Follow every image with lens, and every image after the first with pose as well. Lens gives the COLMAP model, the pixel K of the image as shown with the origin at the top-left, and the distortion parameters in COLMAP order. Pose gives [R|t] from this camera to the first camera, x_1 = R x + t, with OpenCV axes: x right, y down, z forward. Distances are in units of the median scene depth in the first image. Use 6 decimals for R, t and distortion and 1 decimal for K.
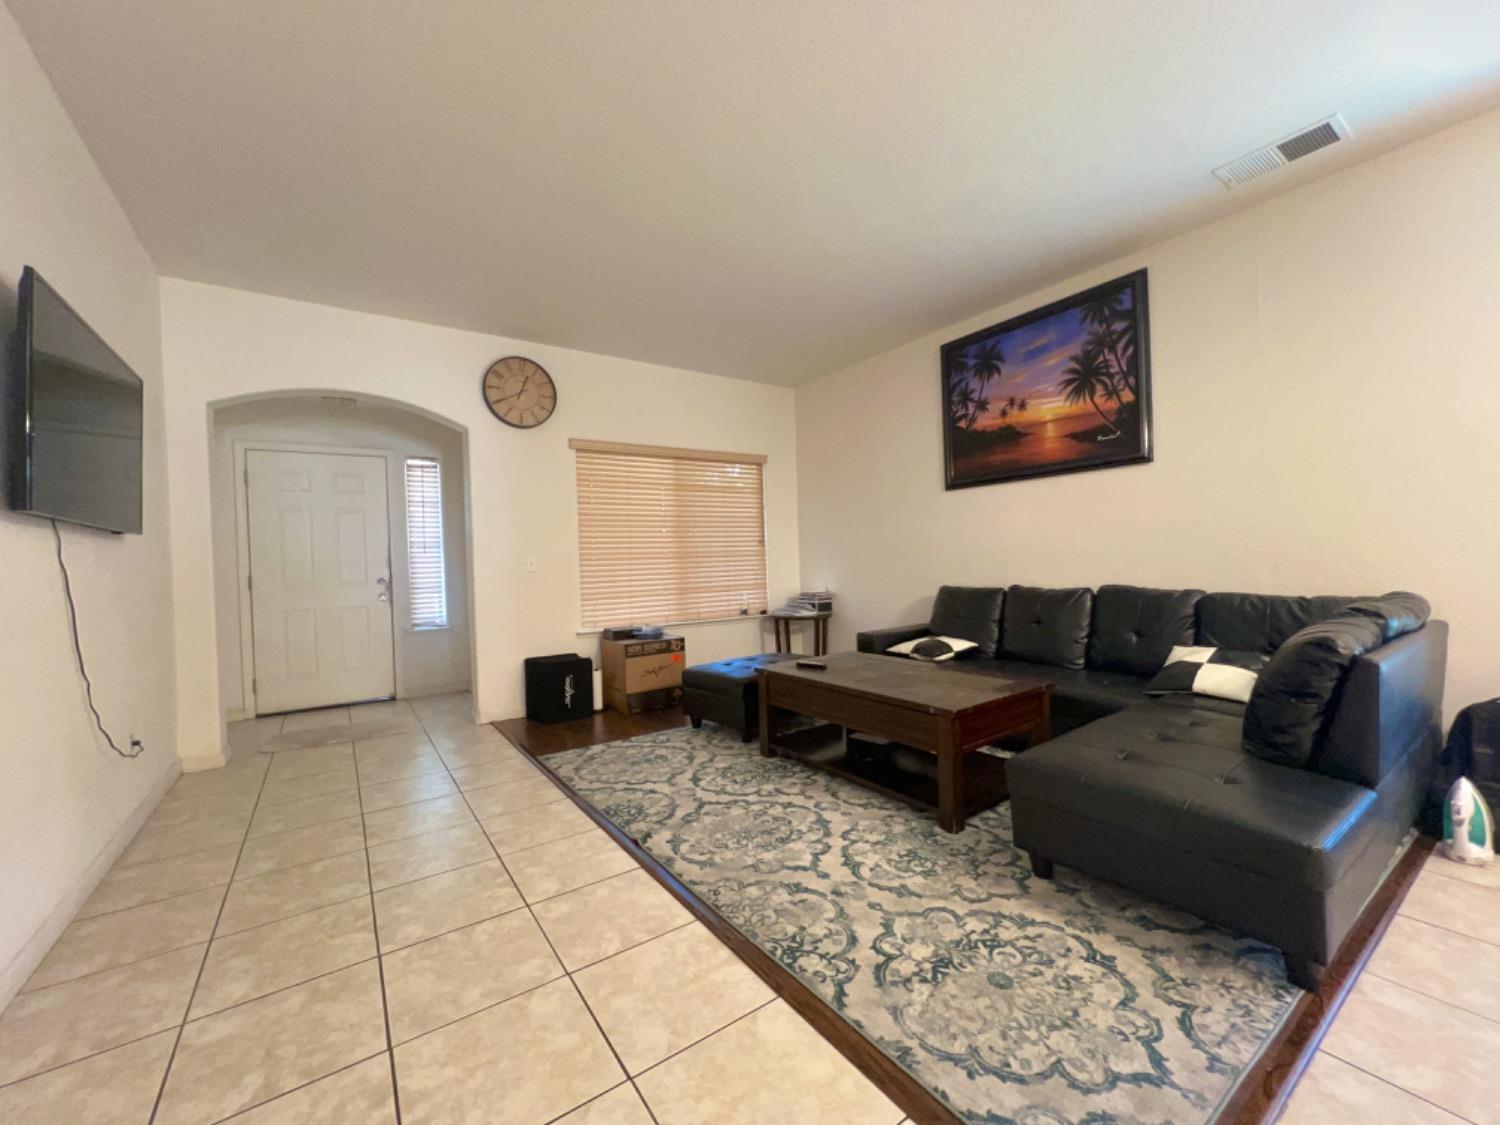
lens RADIAL K [[601.8, 0, 753.0], [0, 601.8, 563.6], [0, 0, 1]] dist [-0.000300, 0.000003]
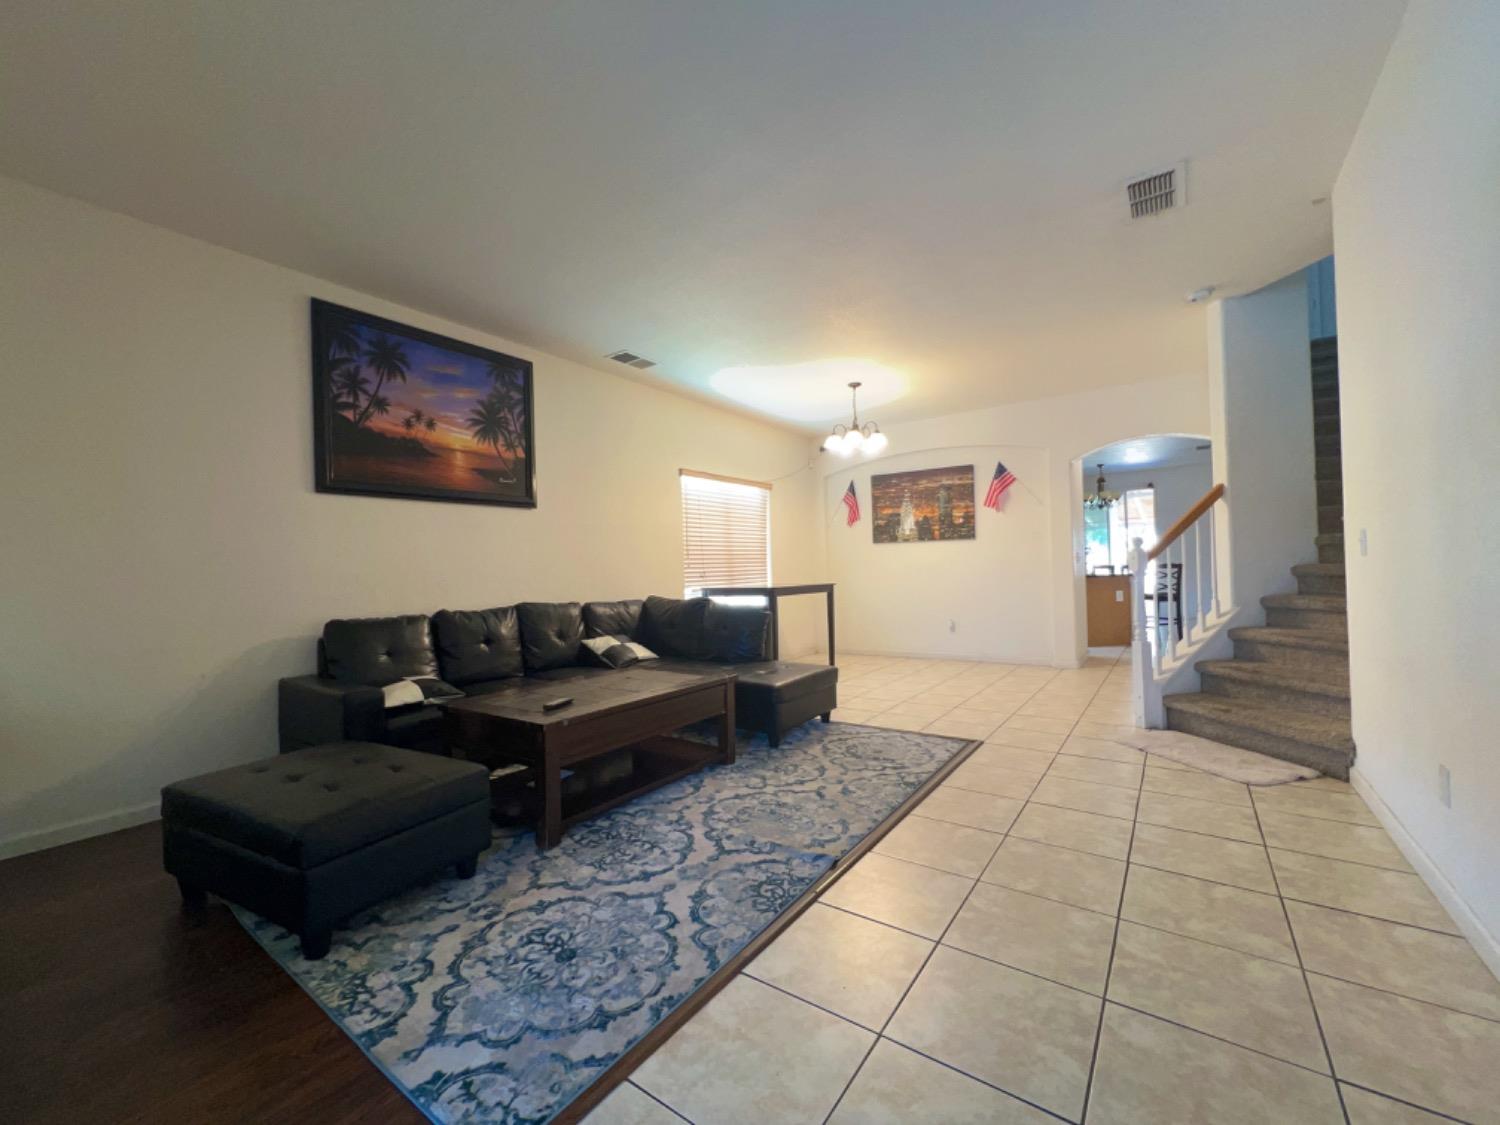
lens RADIAL K [[601.8, 0, 753.0], [0, 601.8, 563.6], [0, 0, 1]] dist [-0.000300, 0.000003]
pose [[-0.332826, 0.051715, 0.941569, -0.835245], [0.043160, 0.998284, -0.039574, 0.028198], [-0.942000, 0.027466, -0.334487, 1.130912]]
